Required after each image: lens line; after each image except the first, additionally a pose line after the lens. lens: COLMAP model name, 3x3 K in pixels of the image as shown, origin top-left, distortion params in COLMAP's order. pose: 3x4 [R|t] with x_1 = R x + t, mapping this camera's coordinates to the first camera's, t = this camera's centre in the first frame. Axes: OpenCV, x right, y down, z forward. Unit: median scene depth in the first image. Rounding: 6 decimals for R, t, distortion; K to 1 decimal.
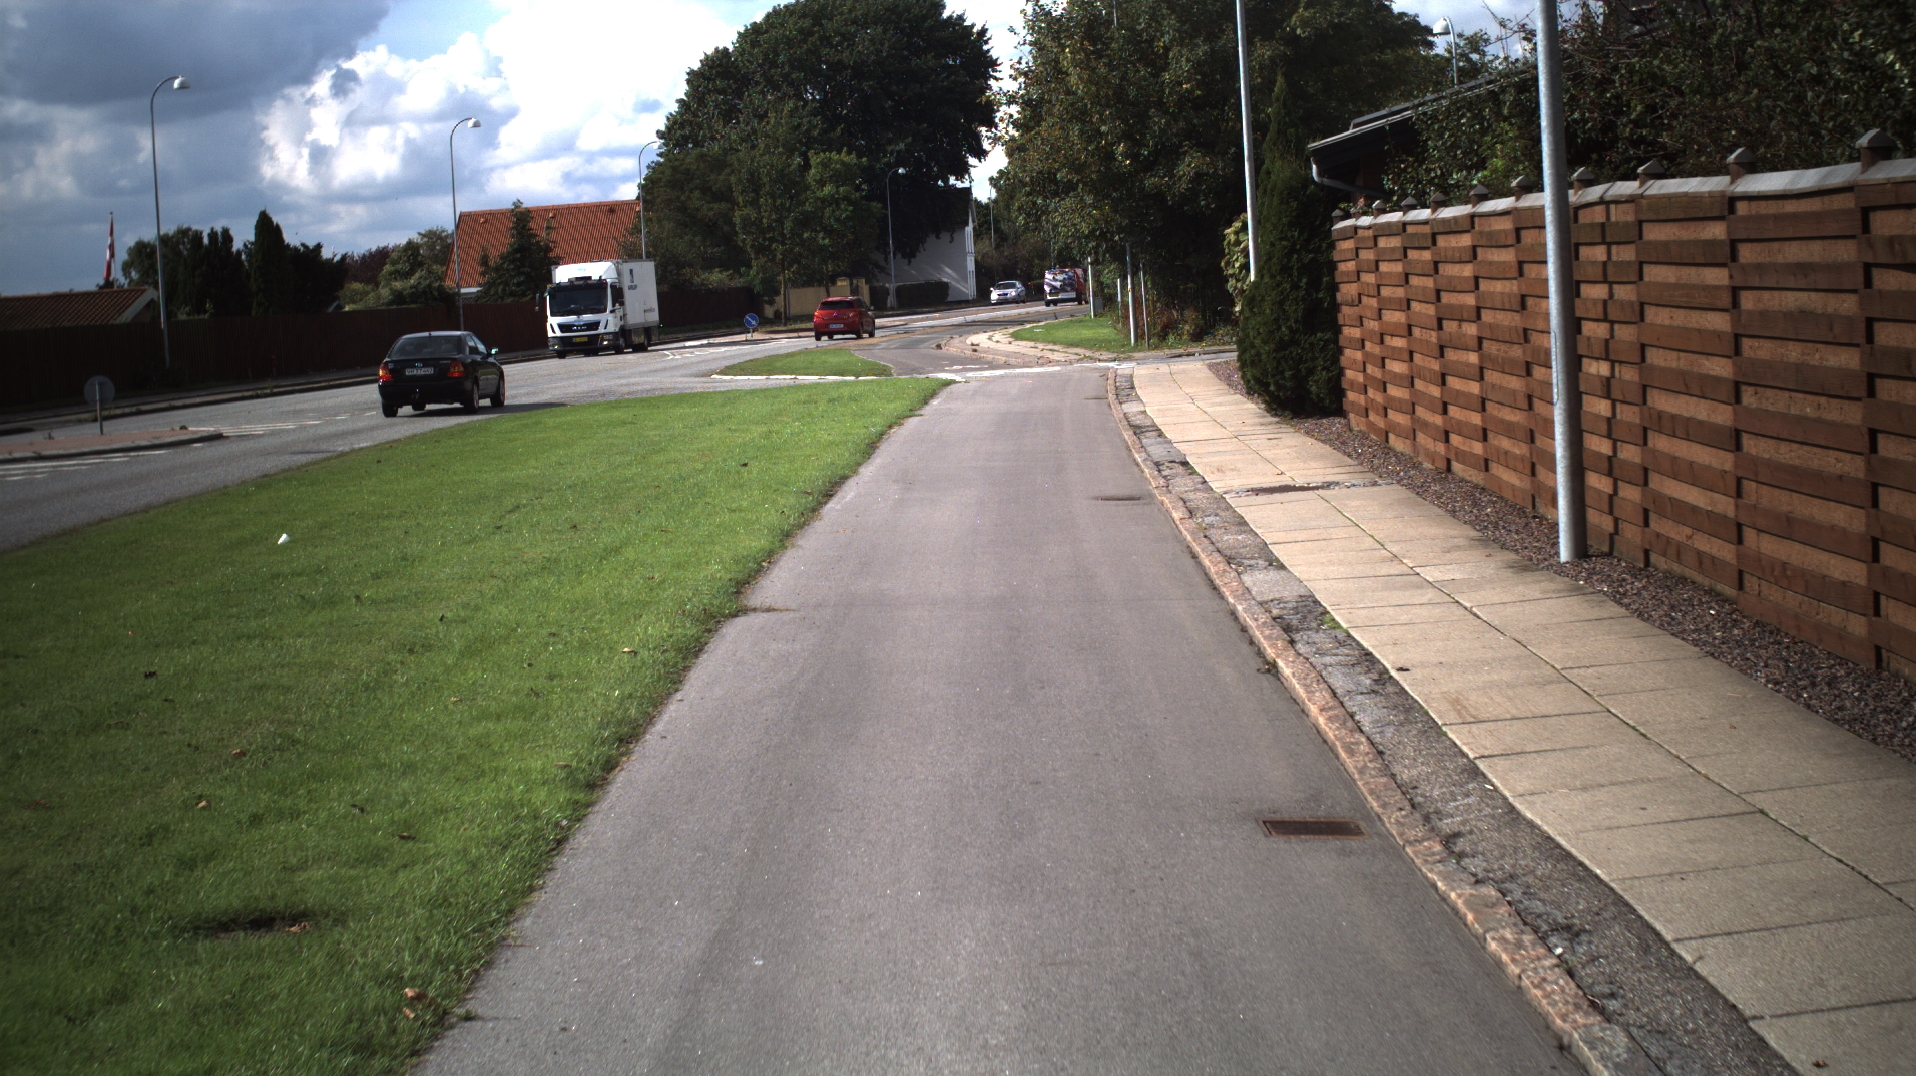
lens RADIAL K [[3270.1, 0, 958.0], [0, 3270.1, 538.0], [0, 0, 1]] dist [-0.264426, 0.216906]
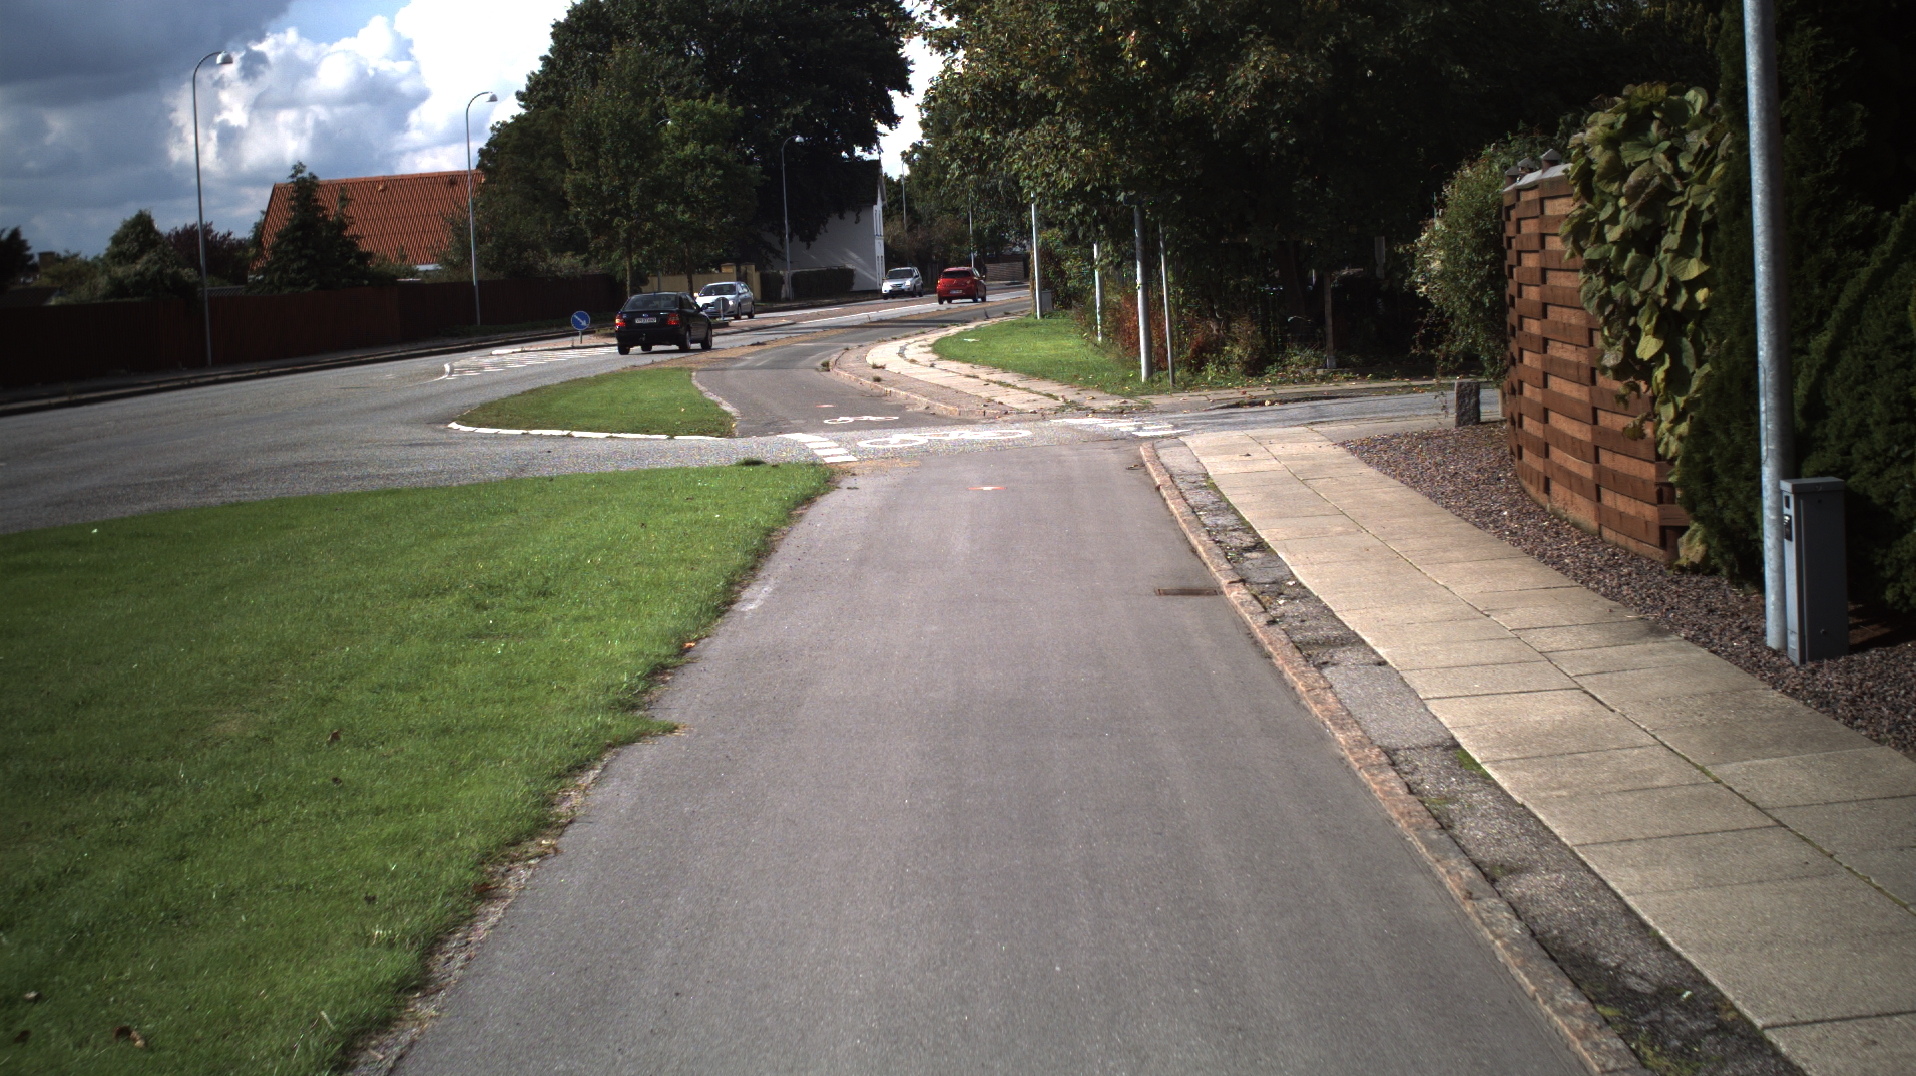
lens RADIAL K [[3270.1, 0, 958.0], [0, 3270.1, 538.0], [0, 0, 1]] dist [-0.264426, 0.216906]
pose [[0.999618, 0.003513, 0.027418, 0.003386], [-0.003627, 0.999985, 0.004098, -0.028202], [-0.027403, -0.004196, 0.999616, 0.352839]]
